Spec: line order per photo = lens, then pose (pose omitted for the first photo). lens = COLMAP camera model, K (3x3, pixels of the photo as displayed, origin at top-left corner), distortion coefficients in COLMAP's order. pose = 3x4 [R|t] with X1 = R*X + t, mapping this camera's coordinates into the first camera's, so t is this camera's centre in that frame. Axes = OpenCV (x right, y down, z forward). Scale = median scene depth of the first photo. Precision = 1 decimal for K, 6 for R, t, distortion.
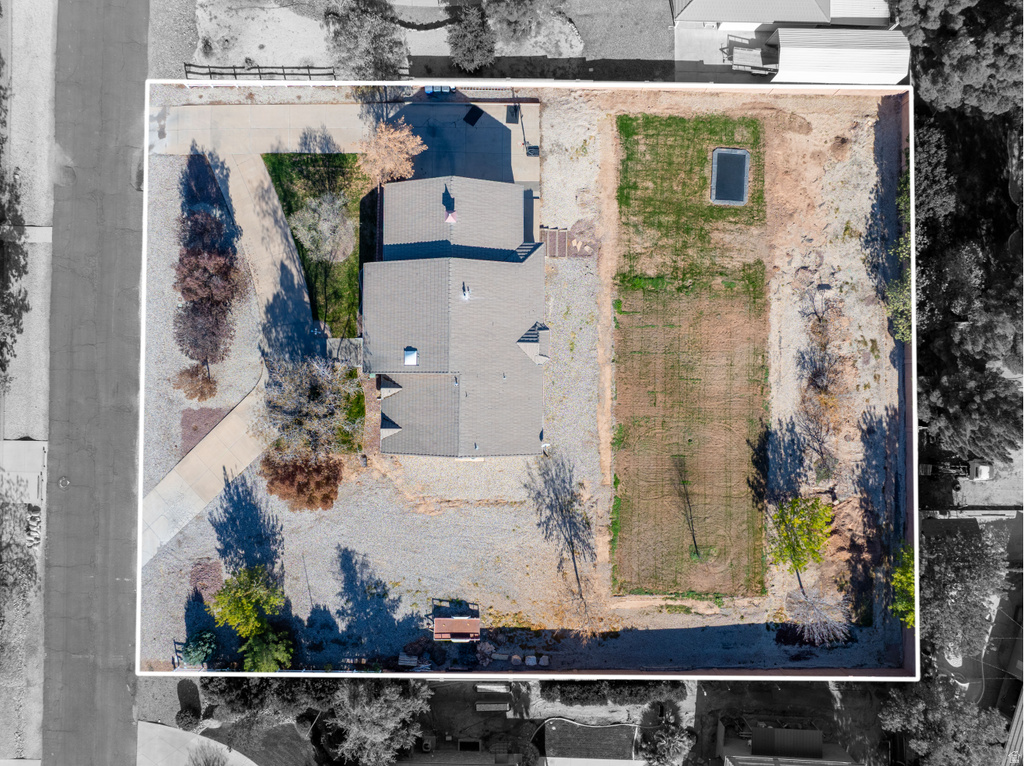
lens RADIAL K [[722.7, 0, 515.2], [0, 722.7, 380.6], [0, 0, 1]] dist [-0.042933, 0.012054]
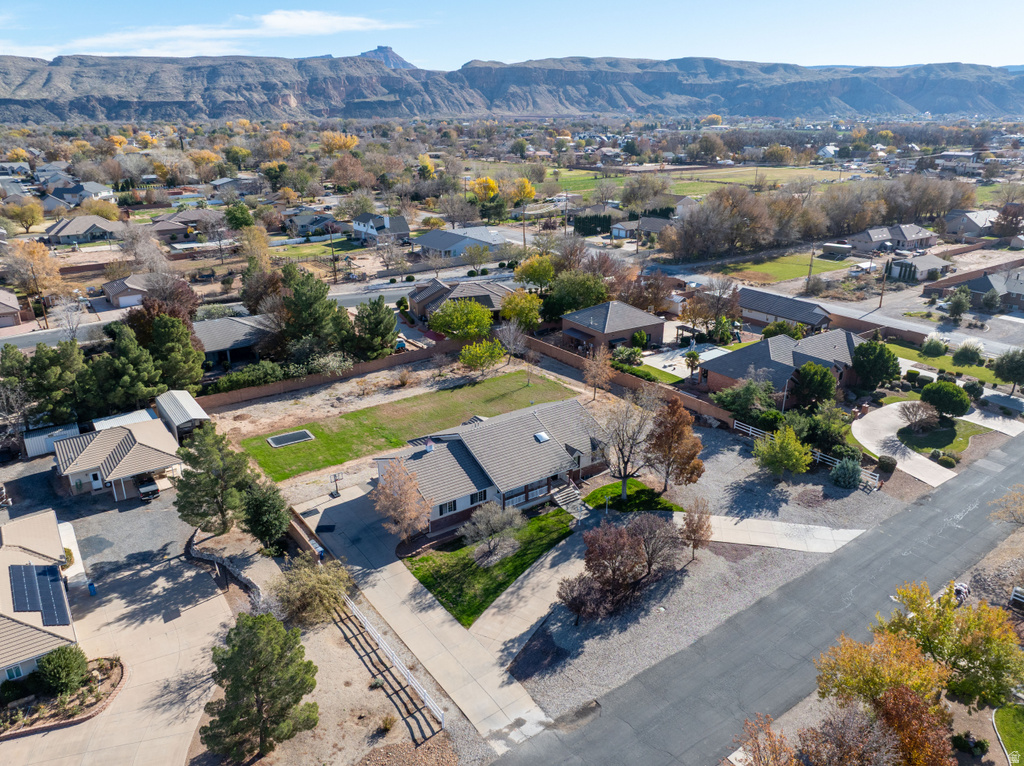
lens RADIAL K [[722.7, 0, 515.2], [0, 722.7, 380.6], [0, 0, 1]] dist [-0.042933, 0.012054]
pose [[-0.595836, -0.281733, 0.752068, -0.942006], [0.803072, -0.200377, 0.561181, -0.686804], [-0.007406, 0.938337, 0.345644, 0.433332]]
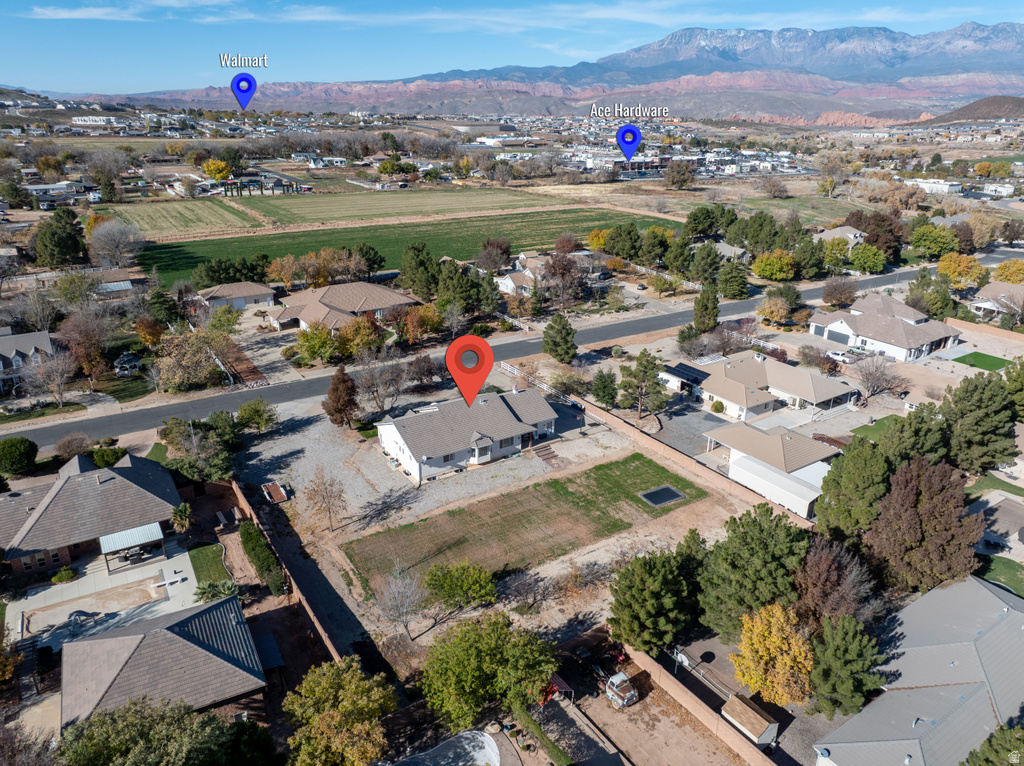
lens RADIAL K [[722.7, 0, 515.2], [0, 722.7, 380.6], [0, 0, 1]] dist [-0.042933, 0.012054]
pose [[0.557243, 0.297683, -0.775155, 1.150679], [-0.830345, 0.196913, -0.521298, 0.625101], [-0.002544, 0.934136, 0.356908, 0.309271]]
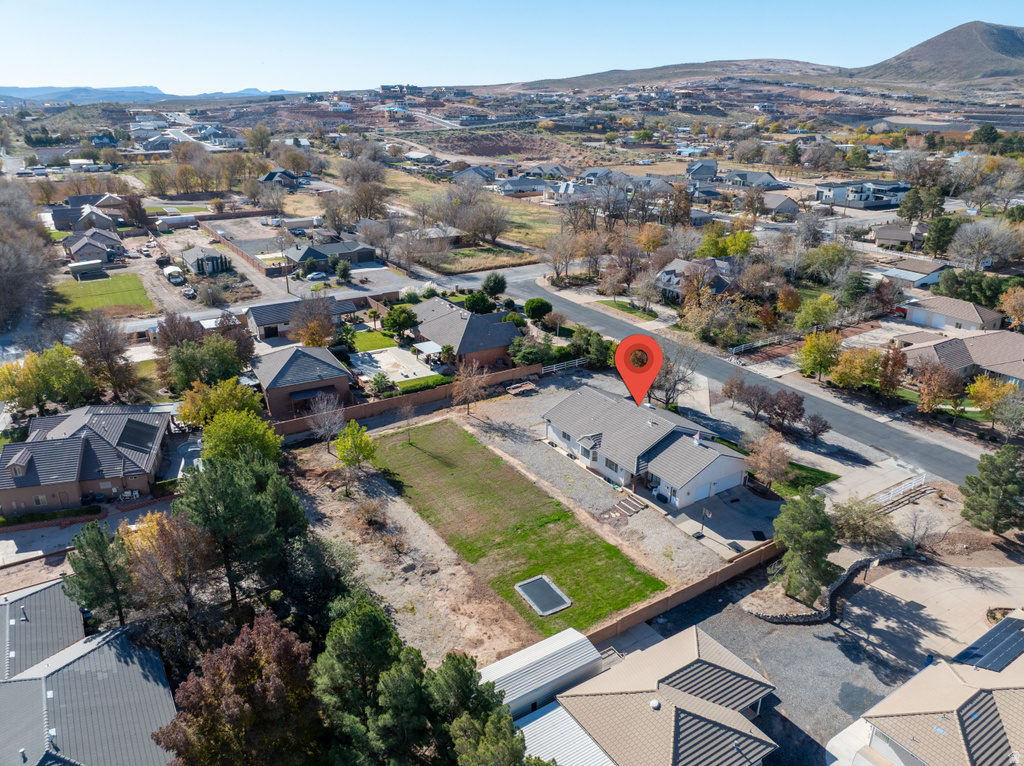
lens RADIAL K [[722.7, 0, 515.2], [0, 722.7, 380.6], [0, 0, 1]] dist [-0.042933, 0.012054]
pose [[-0.835237, 0.190899, -0.515691, 0.798330], [-0.549841, -0.302434, 0.778594, -0.961718], [-0.007329, 0.933858, 0.357569, 0.365985]]
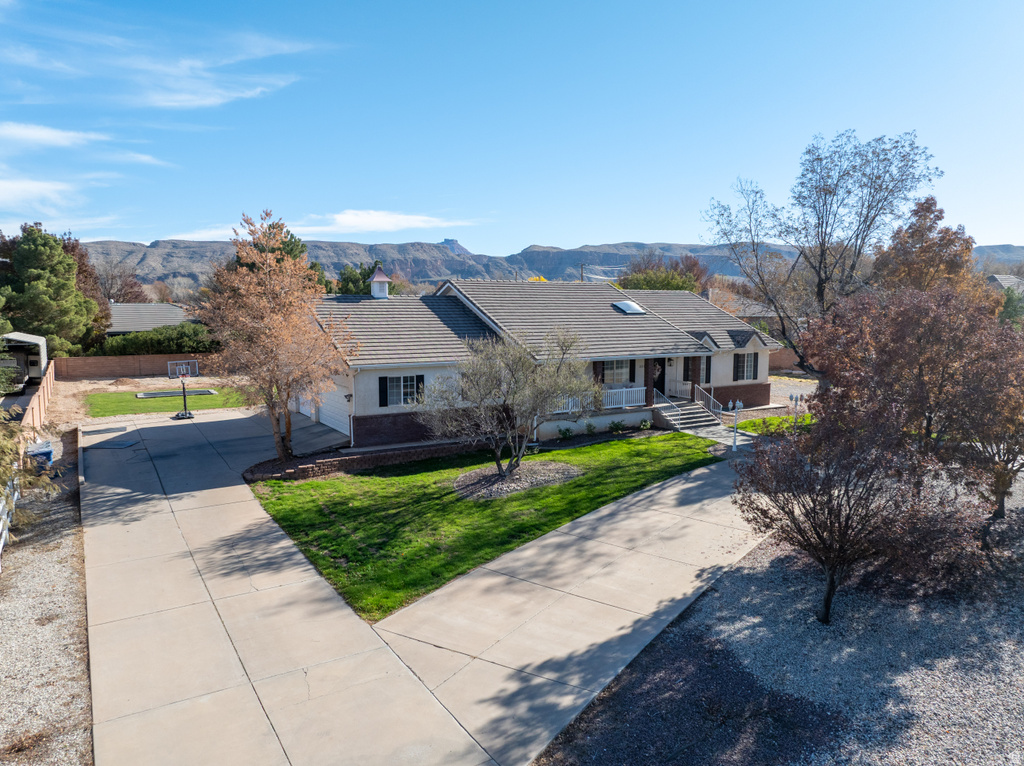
lens RADIAL K [[722.7, 0, 515.2], [0, 722.7, 380.6], [0, 0, 1]] dist [-0.042933, 0.012054]
pose [[-0.531912, -0.094604, 0.841498, -0.543306], [0.846755, -0.049189, 0.529705, -0.387004], [-0.008720, 0.994299, 0.106270, 0.909094]]
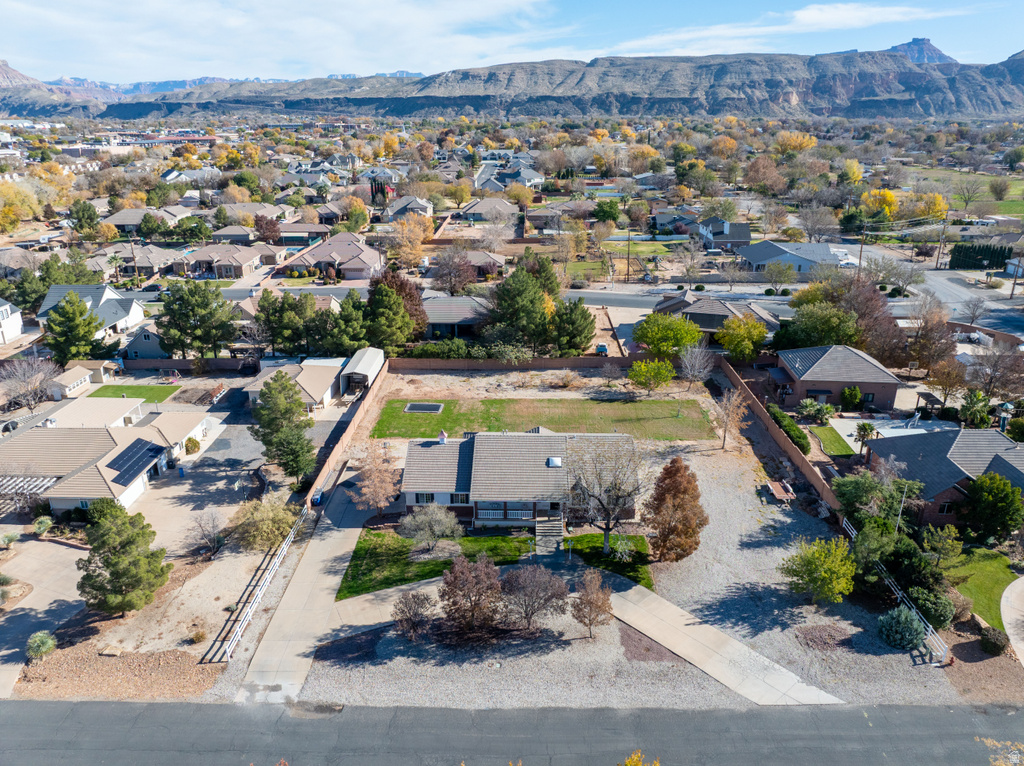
lens RADIAL K [[724.7, 0, 514.5], [0, 724.7, 381.6], [0, 0, 1]] dist [-0.052488, 0.024408]
pose [[0.010038, -0.353714, 0.935300, -1.110822], [0.999938, 0.008017, -0.007700, -0.082536], [-0.004775, 0.935319, 0.353773, 0.412756]]
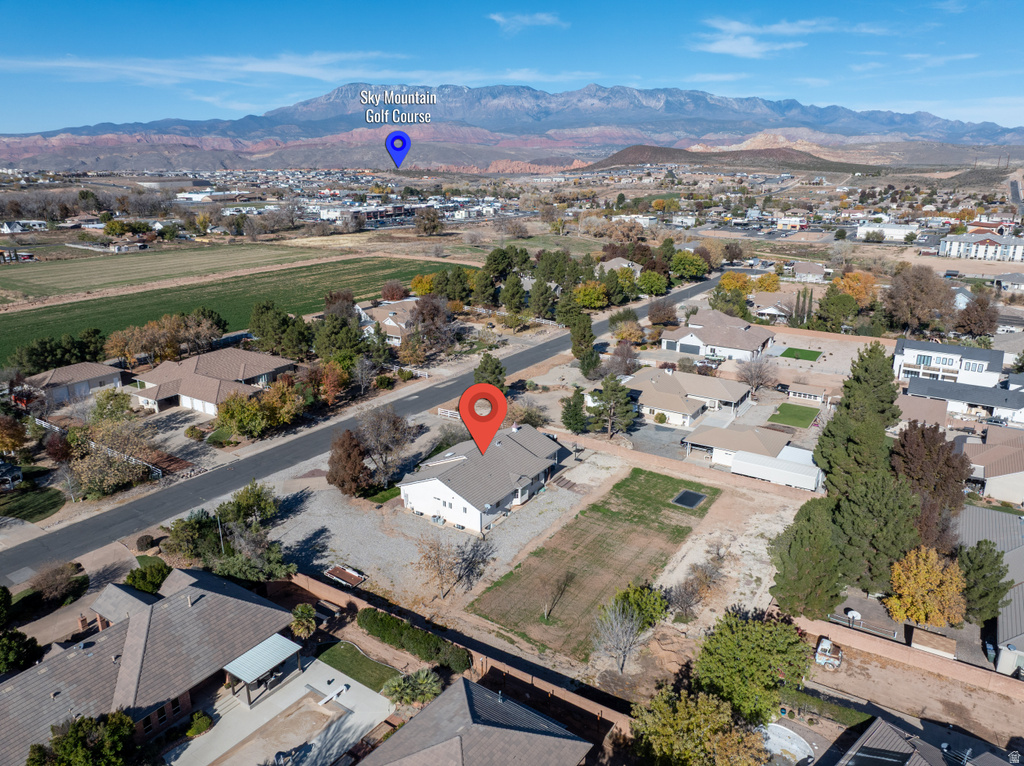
lens RADIAL K [[722.7, 0, 515.2], [0, 722.7, 380.6], [0, 0, 1]] dist [-0.042933, 0.012054]
pose [[0.849108, 0.154345, -0.505167, 0.720727], [-0.528216, 0.251765, -0.810927, 1.081467], [0.002021, 0.955402, 0.295303, 0.318396]]
